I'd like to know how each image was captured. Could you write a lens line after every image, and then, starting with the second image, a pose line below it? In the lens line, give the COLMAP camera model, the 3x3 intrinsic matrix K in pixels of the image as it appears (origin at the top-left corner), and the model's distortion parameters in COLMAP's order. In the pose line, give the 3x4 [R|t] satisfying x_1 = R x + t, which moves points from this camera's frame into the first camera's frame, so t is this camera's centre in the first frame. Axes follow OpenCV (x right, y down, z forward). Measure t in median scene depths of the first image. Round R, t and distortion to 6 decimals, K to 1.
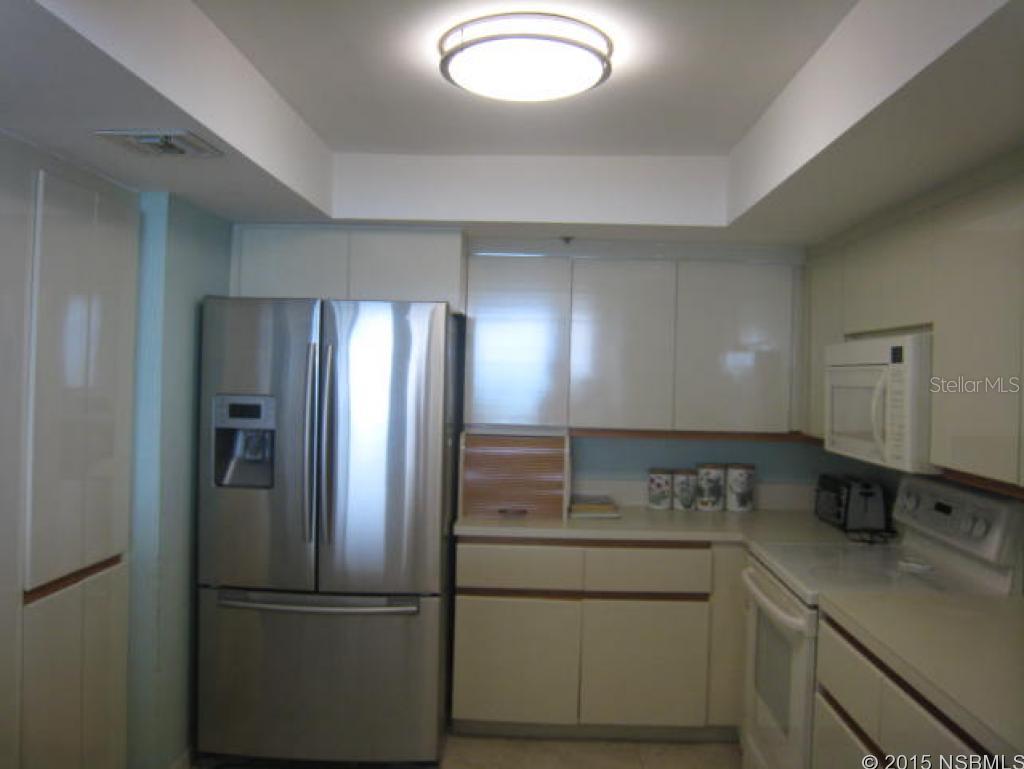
lens RADIAL K [[859.4, 0, 506.6], [0, 859.4, 375.3], [0, 0, 1]] dist [-0.144411, 0.103714]
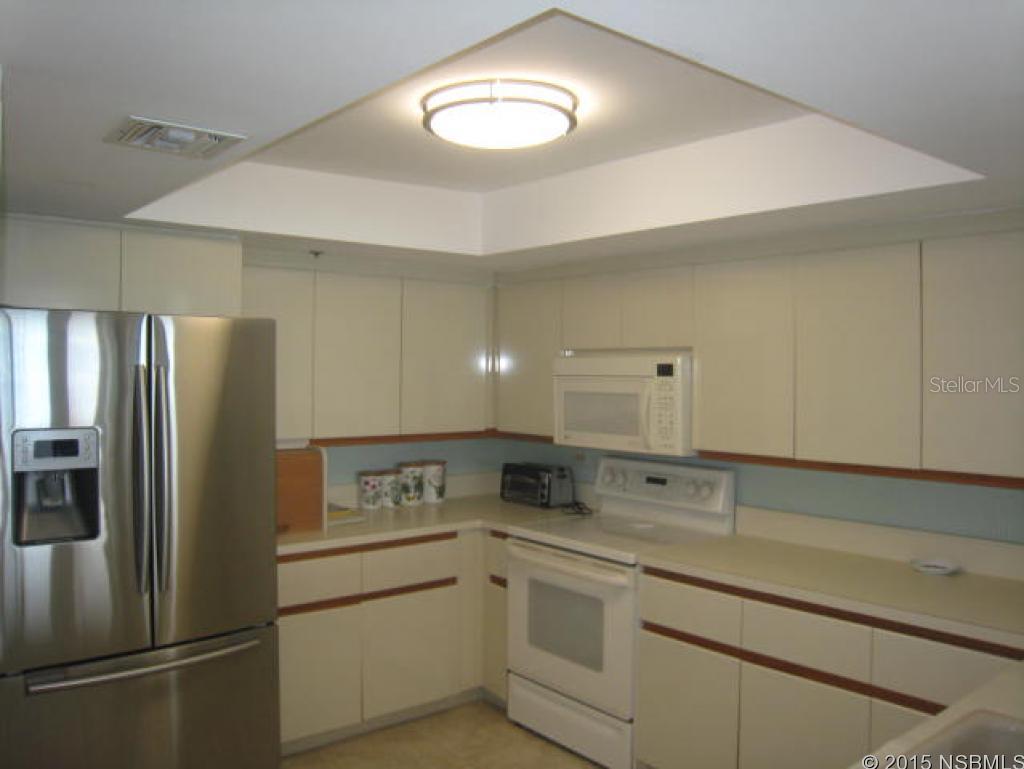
lens RADIAL K [[859.4, 0, 511.8], [0, 859.4, 378.4], [0, 0, 1]] dist [-0.144411, 0.103714]
pose [[0.741391, -0.026374, 0.670555, -0.430461], [0.013767, 0.999615, 0.024095, -0.031919], [-0.670933, -0.008632, 0.741468, 0.097486]]
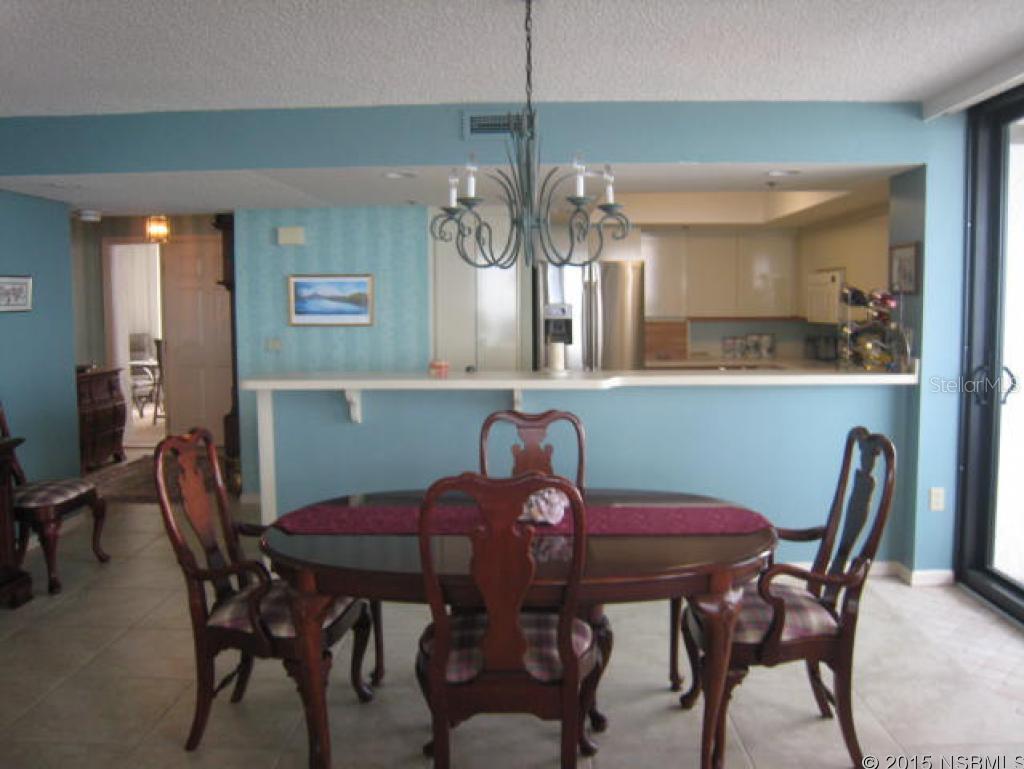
lens RADIAL K [[859.4, 0, 512.2], [0, 859.4, 376.5], [0, 0, 1]] dist [-0.144411, 0.103714]
pose [[0.999441, -0.032552, 0.007623, -0.378637], [0.031790, 0.995894, 0.084758, 0.015641], [-0.010351, -0.084468, 0.996372, -1.096002]]
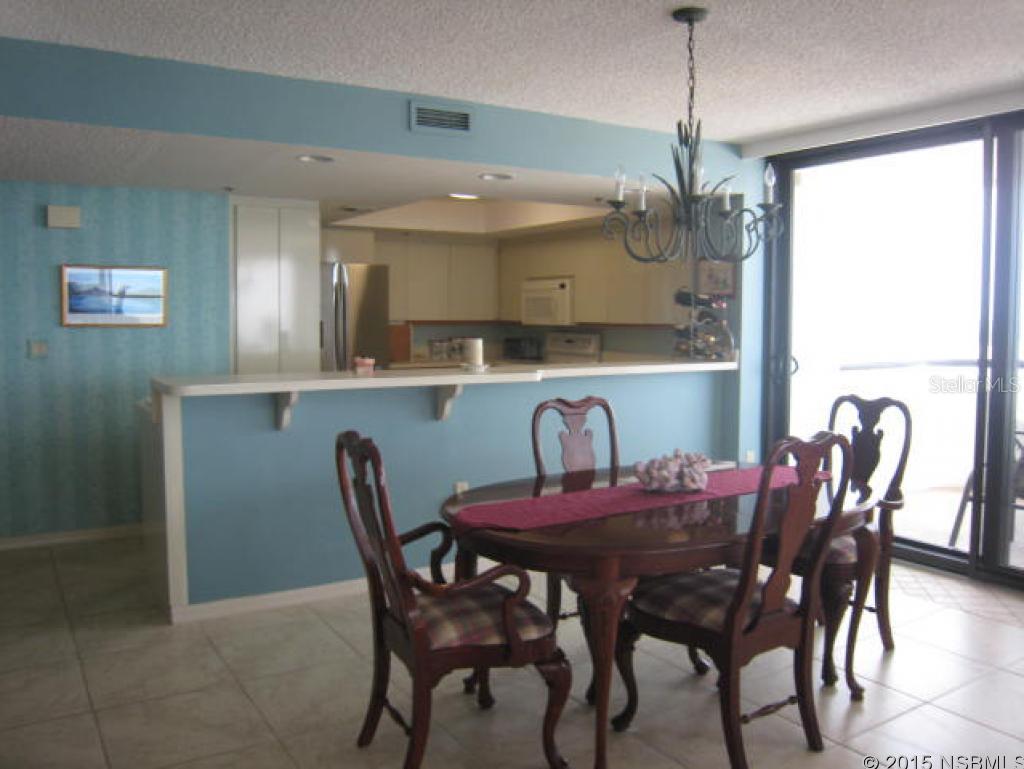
lens RADIAL K [[859.4, 0, 511.9], [0, 859.4, 378.0], [0, 0, 1]] dist [-0.144411, 0.103714]
pose [[0.823021, -0.062793, 0.564529, -0.945490], [0.016312, 0.996074, 0.087012, 0.021817], [-0.567776, -0.062404, 0.820814, -0.941101]]
